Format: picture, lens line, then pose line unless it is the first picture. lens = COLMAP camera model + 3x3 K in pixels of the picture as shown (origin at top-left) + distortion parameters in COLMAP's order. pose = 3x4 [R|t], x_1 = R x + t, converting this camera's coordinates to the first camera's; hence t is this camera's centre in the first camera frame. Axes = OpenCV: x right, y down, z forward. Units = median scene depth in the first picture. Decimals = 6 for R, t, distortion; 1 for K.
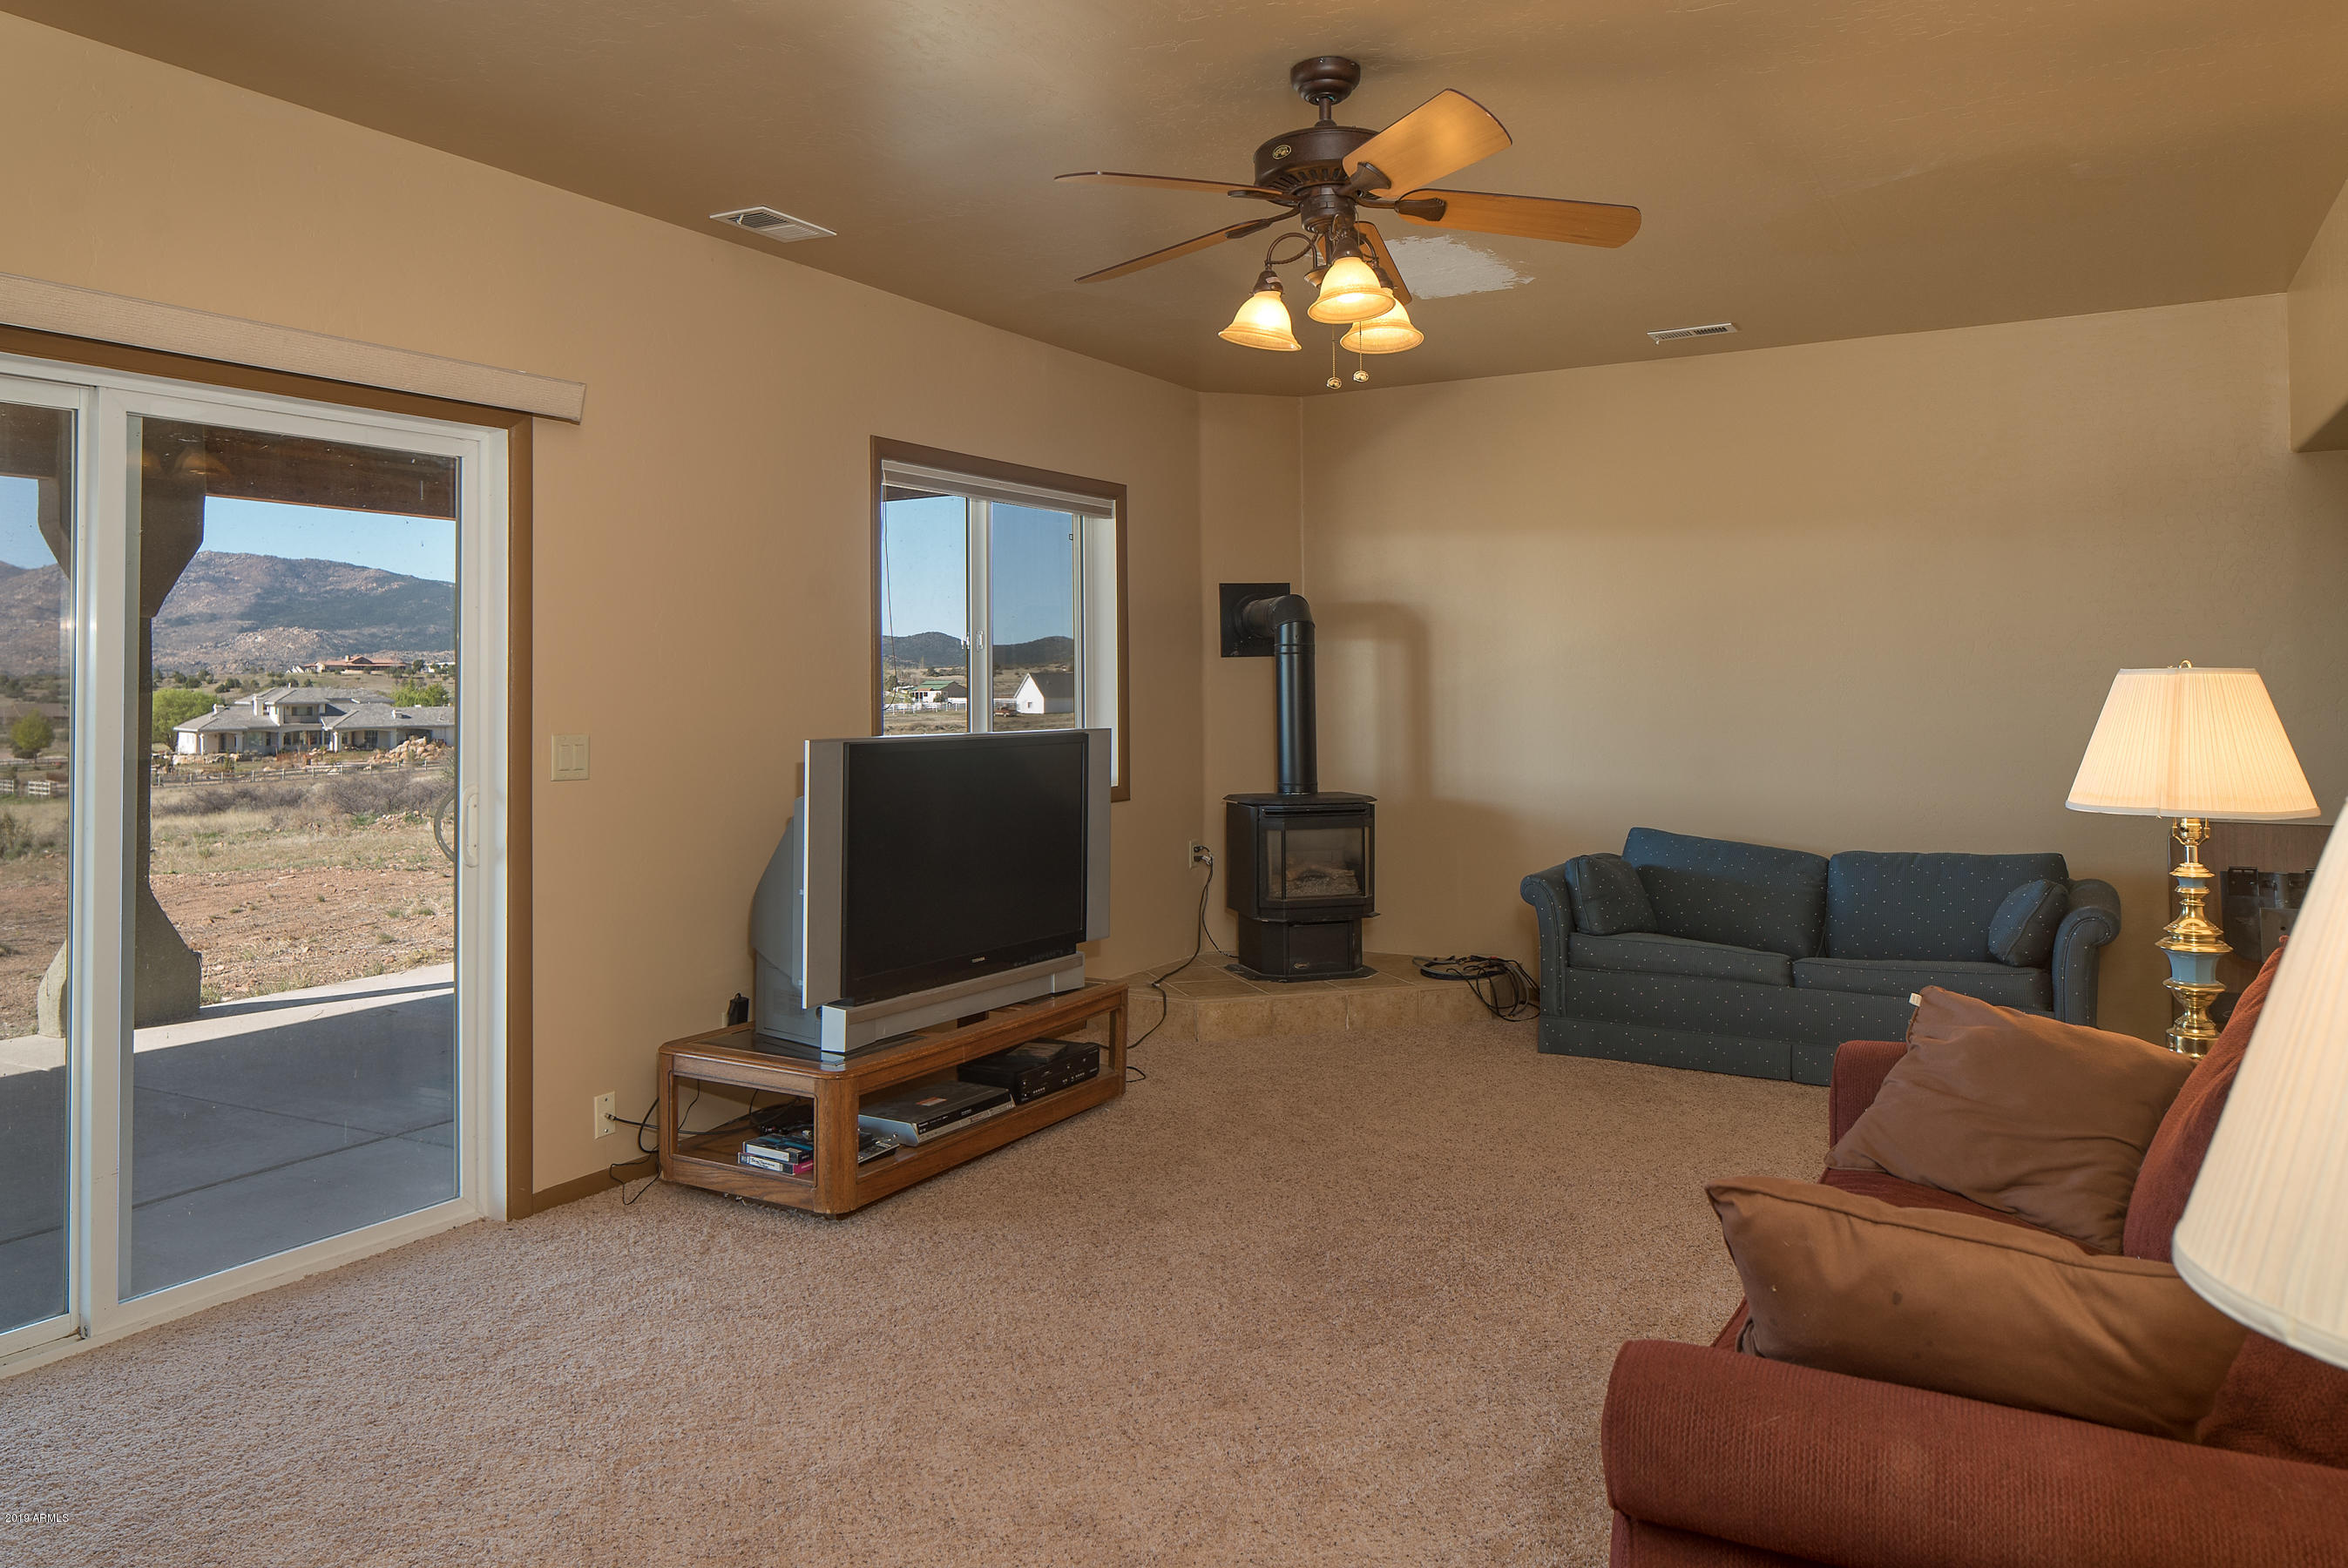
lens RADIAL K [[1606.4, 0, 1156.1], [0, 1606.4, 645.5], [0, 0, 1]] dist [-0.001020, -0.004857]
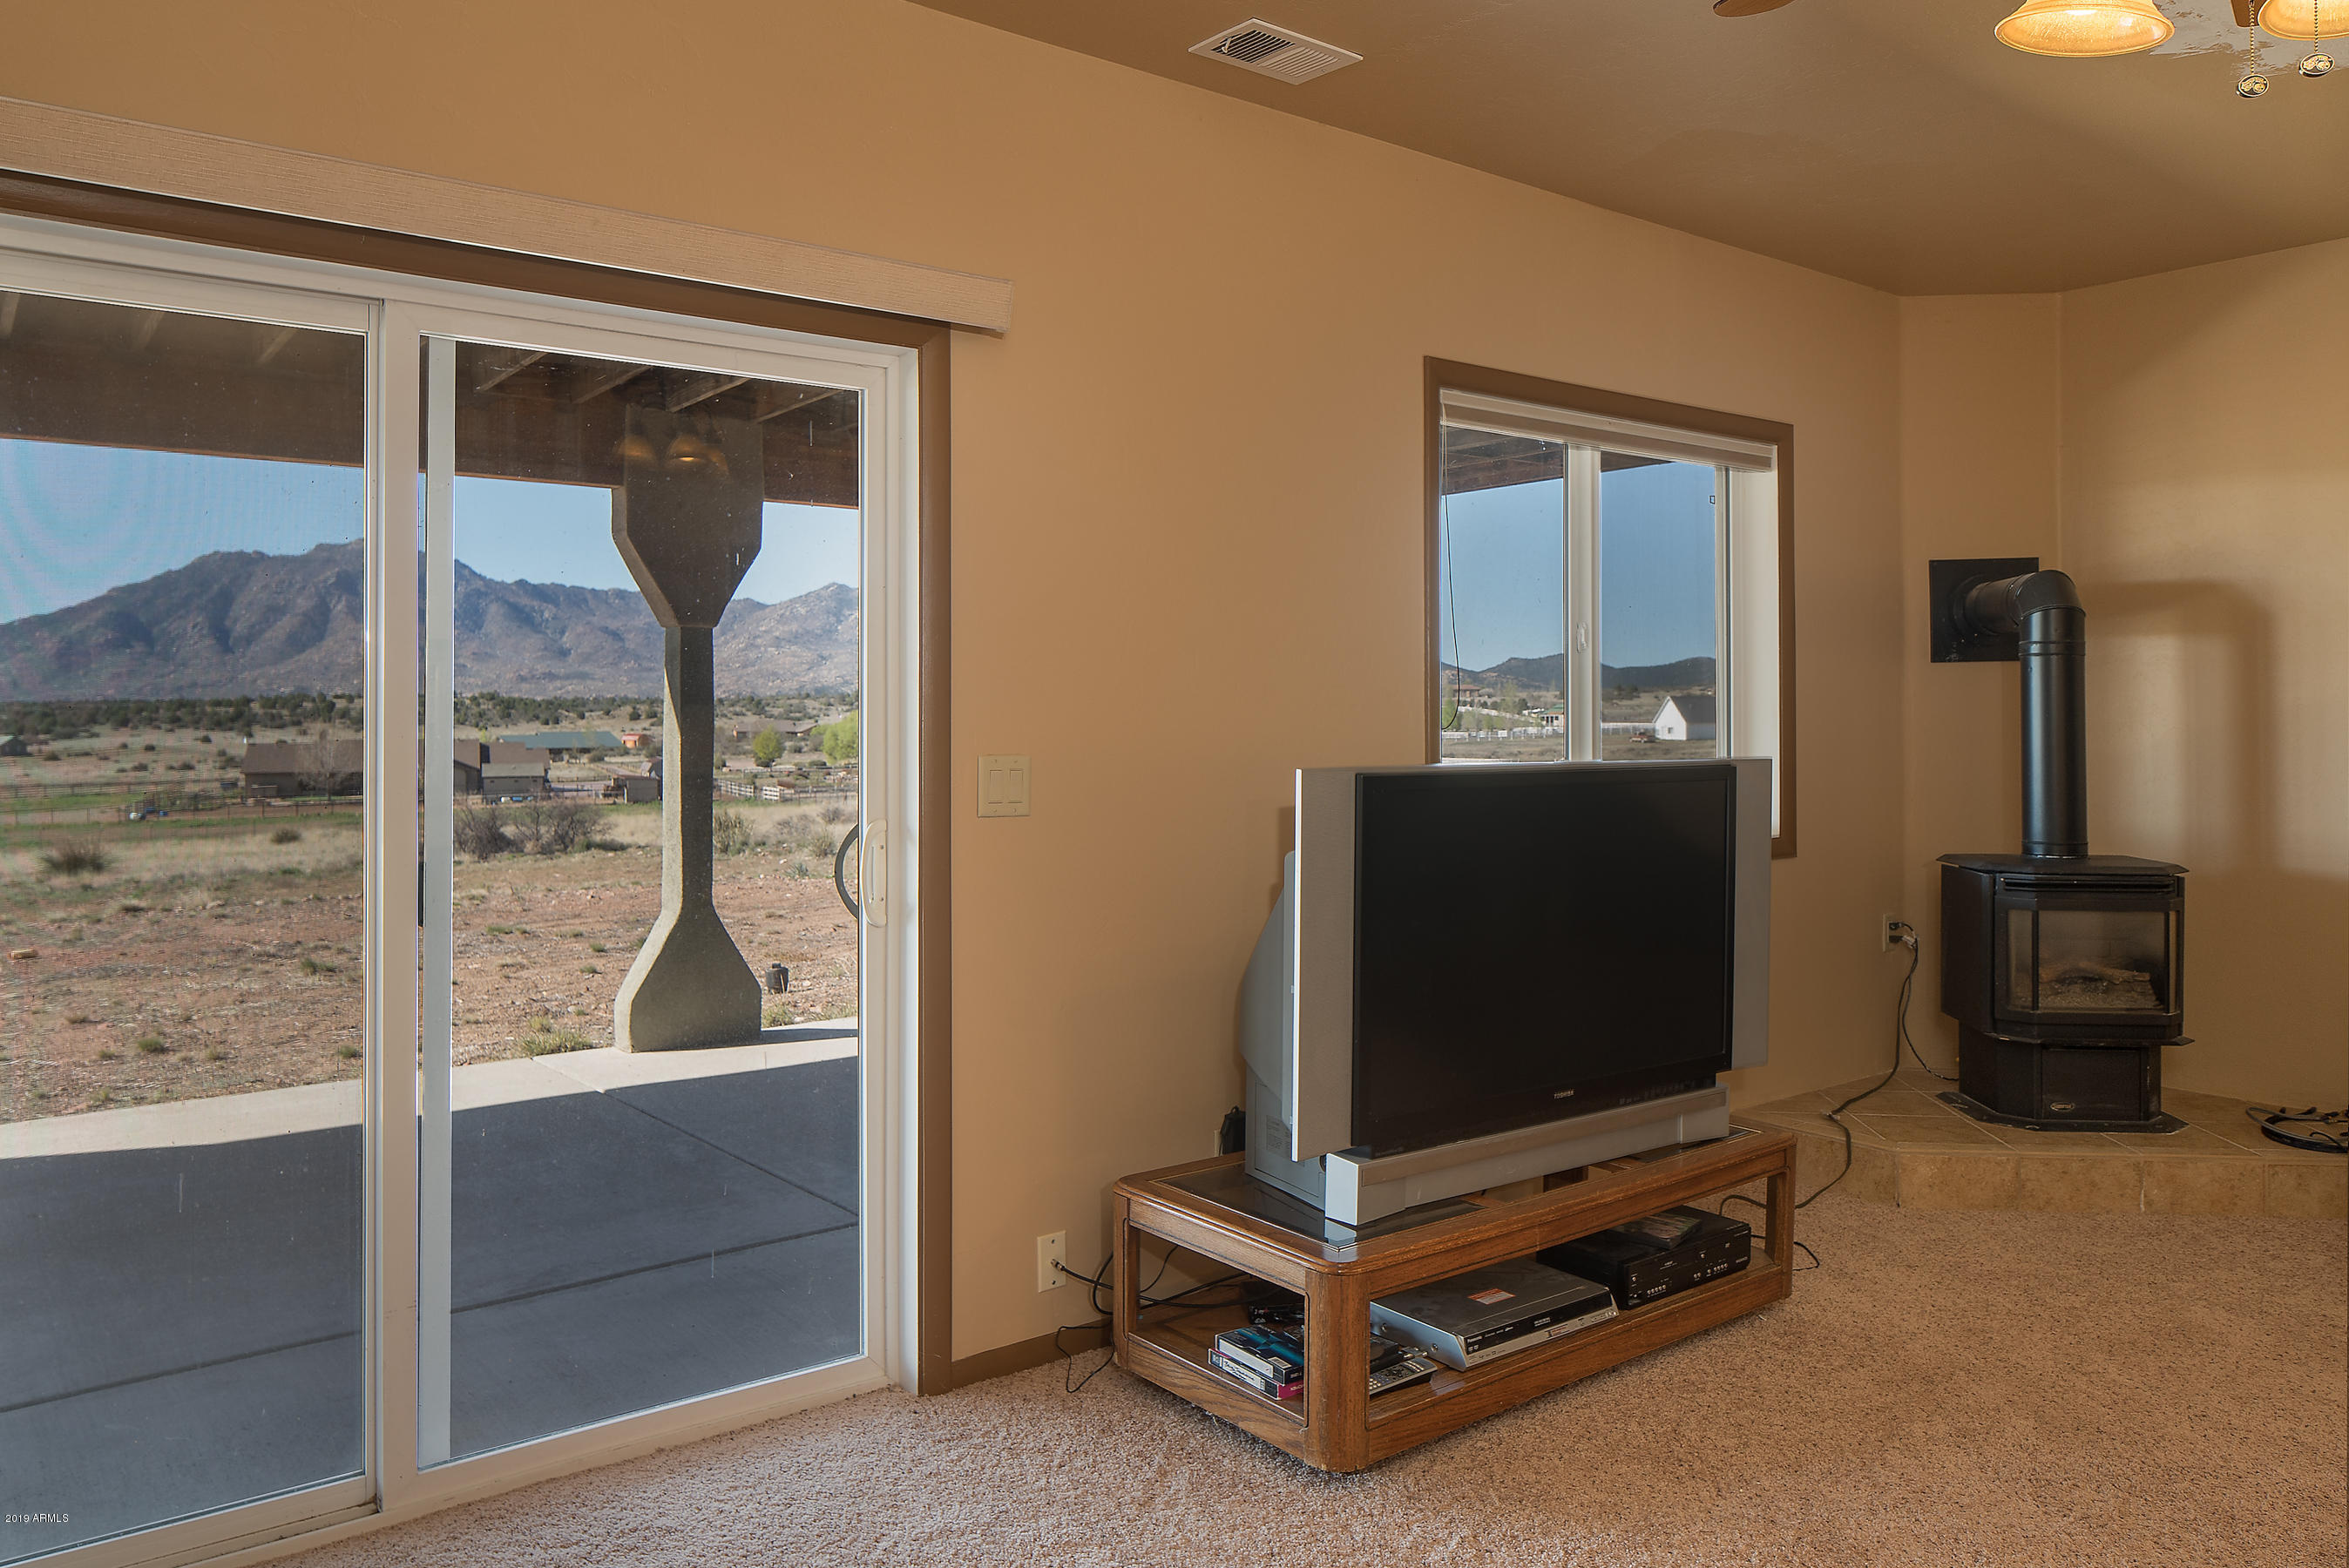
lens RADIAL K [[1642.0, 0, 1146.0], [0, 1642.0, 704.0], [0, 0, 1]] dist [-0.009387, 0.001468]
pose [[0.925635, 0.004747, -0.378388, -0.007783], [0.003608, 0.999765, 0.021370, 0.009246], [0.378401, -0.021146, 0.925400, 0.188622]]
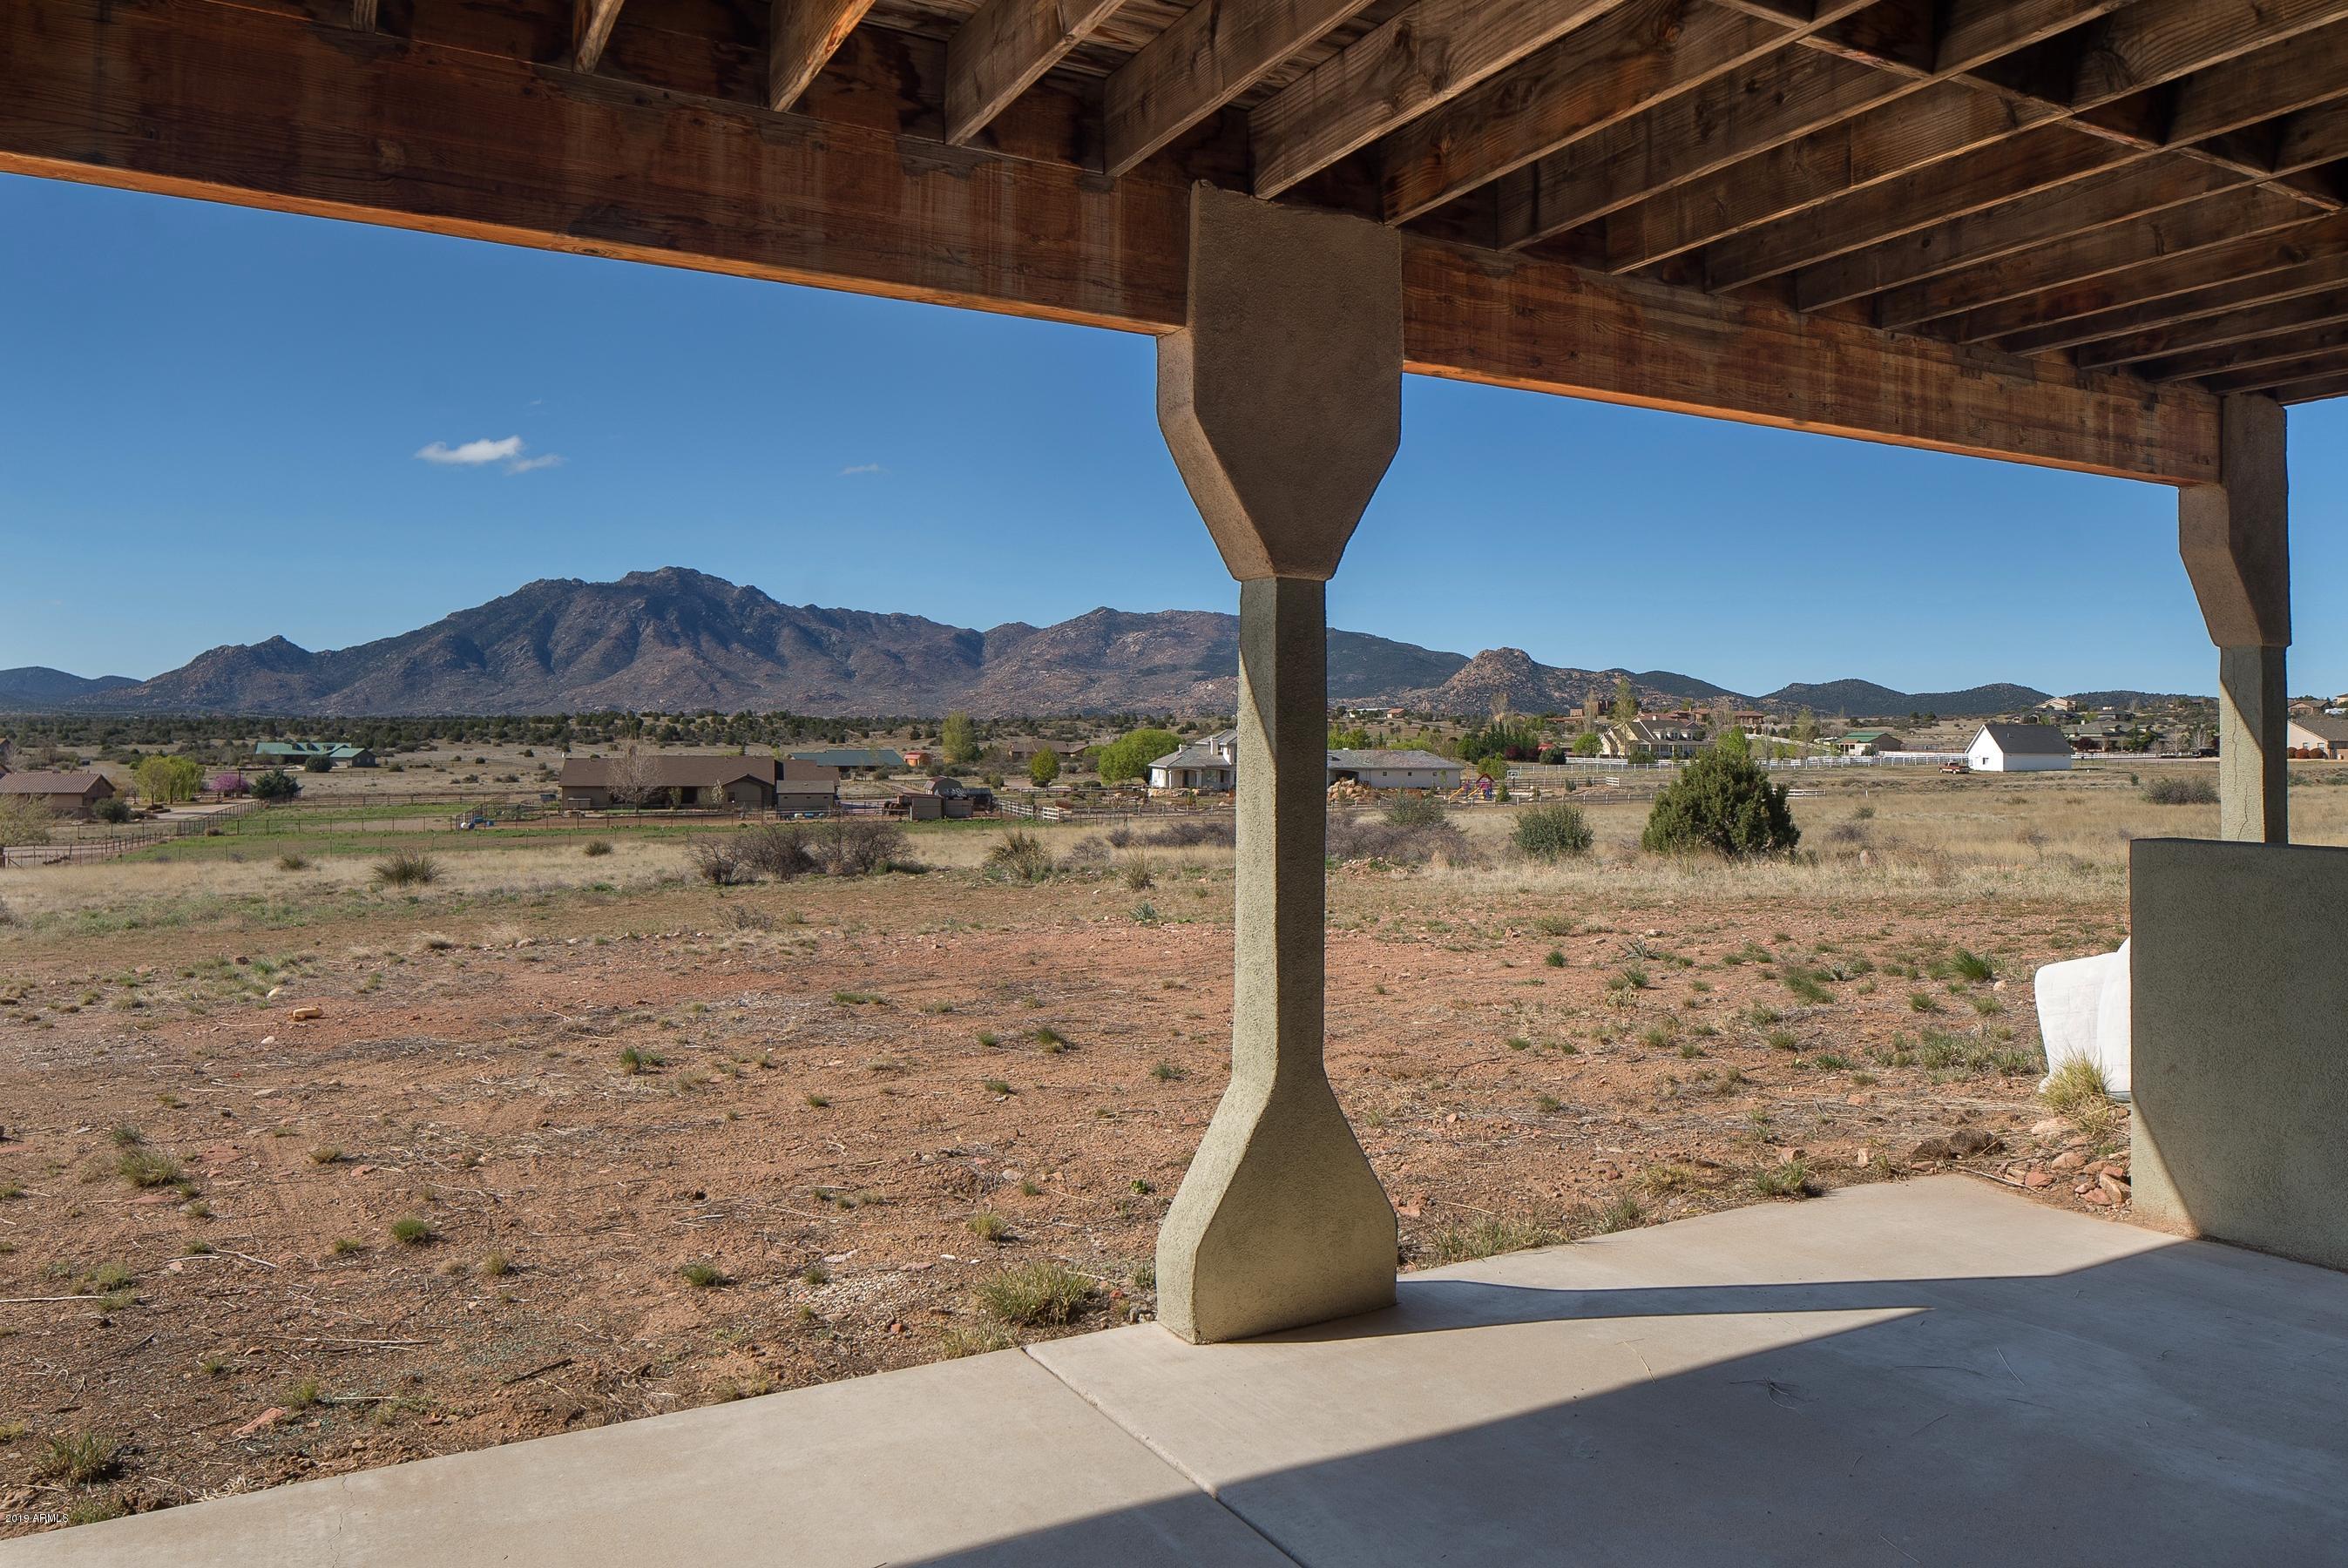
lens RADIAL K [[1625.2, 0, 1164.3], [0, 1625.2, 694.5], [0, 0, 1]] dist [-0.009984, 0.003244]
pose [[0.859307, 0.002131, -0.511456, -0.408873], [-0.001832, 0.999998, 0.001089, 0.022783], [0.511457, 0.000001, 0.859309, 0.517998]]
